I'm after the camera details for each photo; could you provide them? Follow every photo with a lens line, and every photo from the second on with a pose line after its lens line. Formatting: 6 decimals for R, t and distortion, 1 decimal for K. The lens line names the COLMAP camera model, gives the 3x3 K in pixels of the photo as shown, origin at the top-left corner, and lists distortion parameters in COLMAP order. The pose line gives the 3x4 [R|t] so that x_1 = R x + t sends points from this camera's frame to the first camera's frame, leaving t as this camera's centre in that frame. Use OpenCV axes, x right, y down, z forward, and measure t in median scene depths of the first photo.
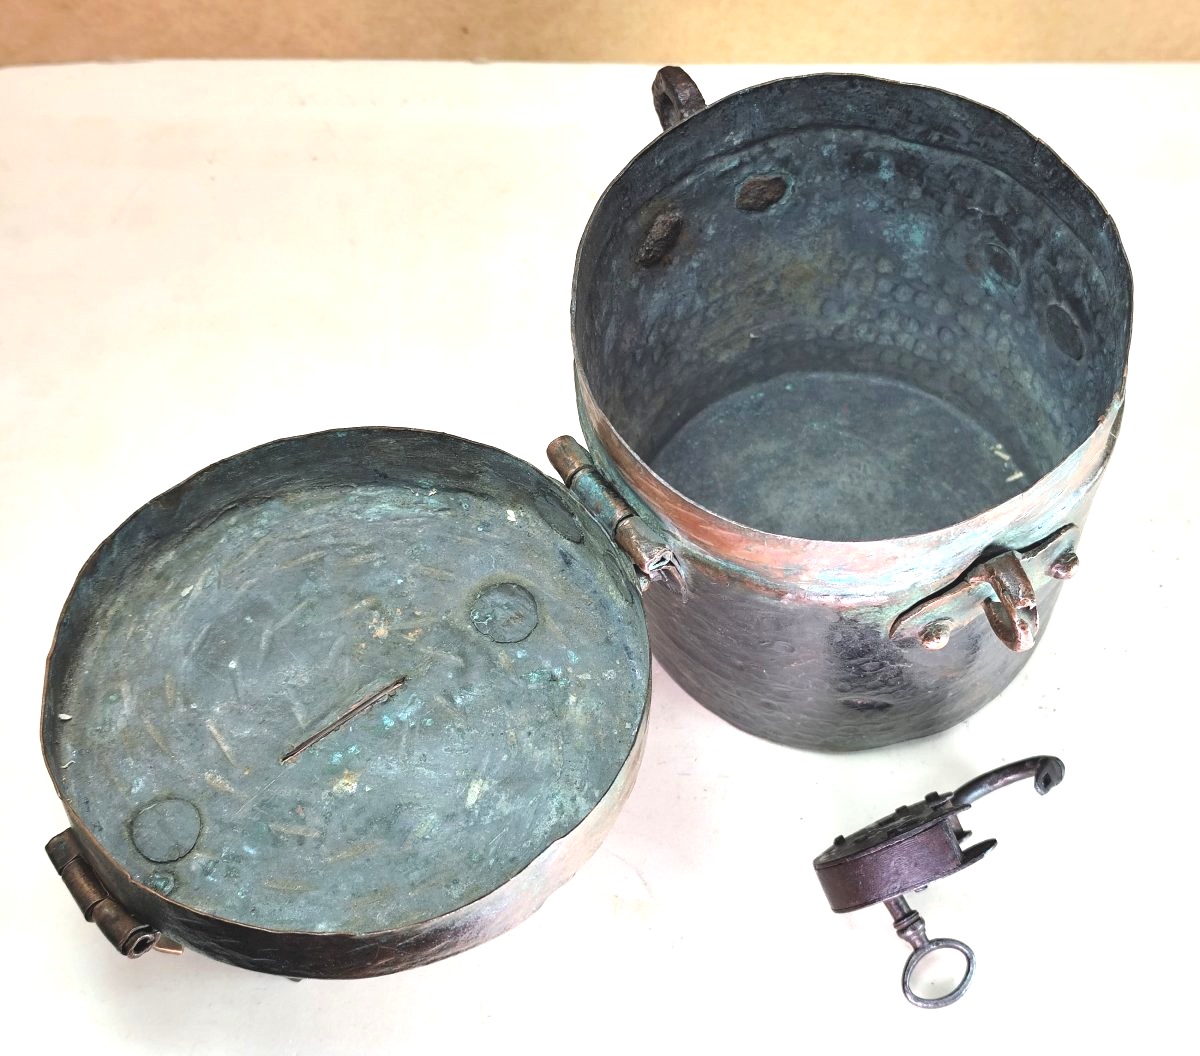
lens RADIAL K [[2064.0, 0, 600.2], [0, 2064.0, 528.7], [0, 0, 1]] dist [0.019123, 0.000000]
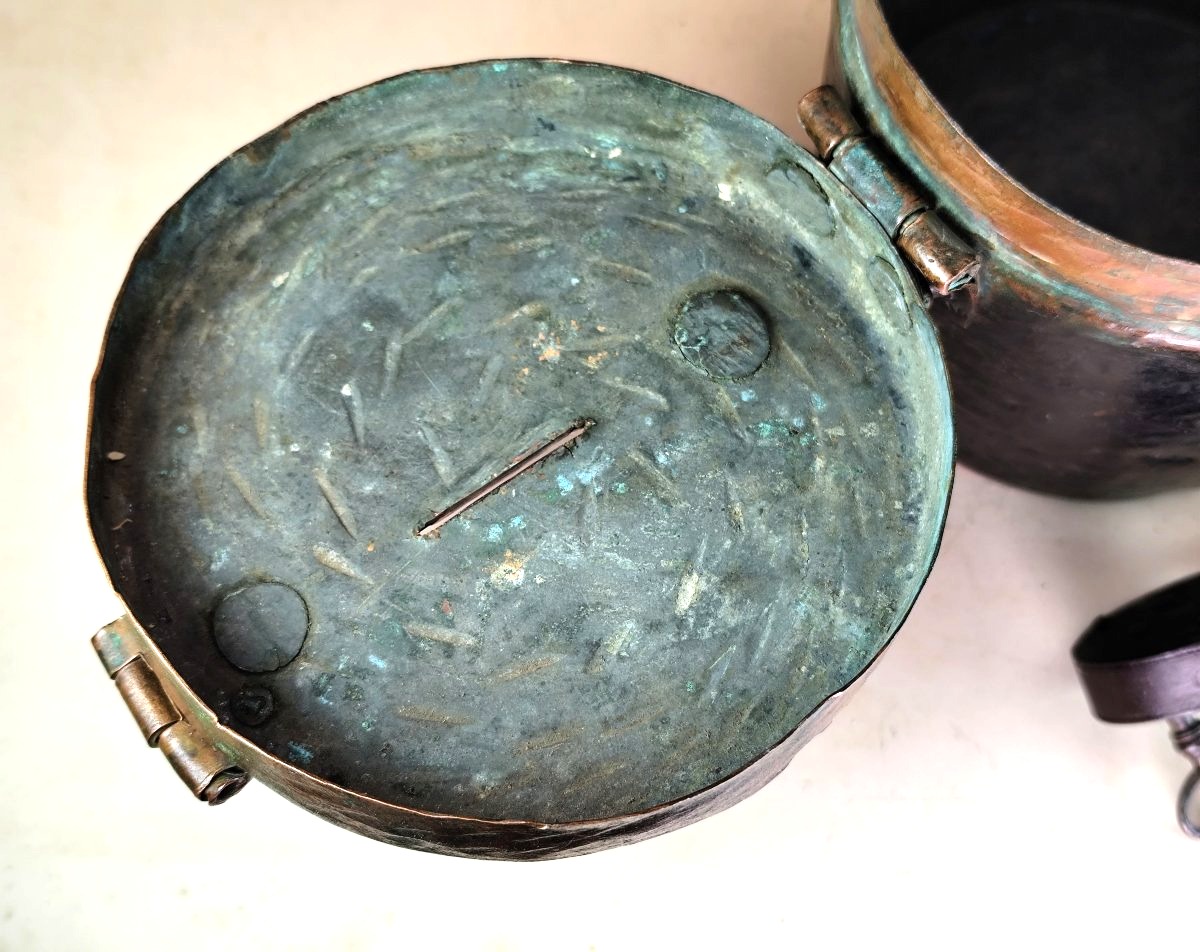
lens RADIAL K [[1841.4, 0, 551.6], [0, 1841.4, 483.2], [0, 0, 1]] dist [0.110951, 0.000000]
pose [[0.998960, 0.044012, 0.011903, -0.113609], [-0.045502, 0.978866, 0.199377, -0.034974], [-0.002876, -0.199712, 0.979850, 0.362020]]
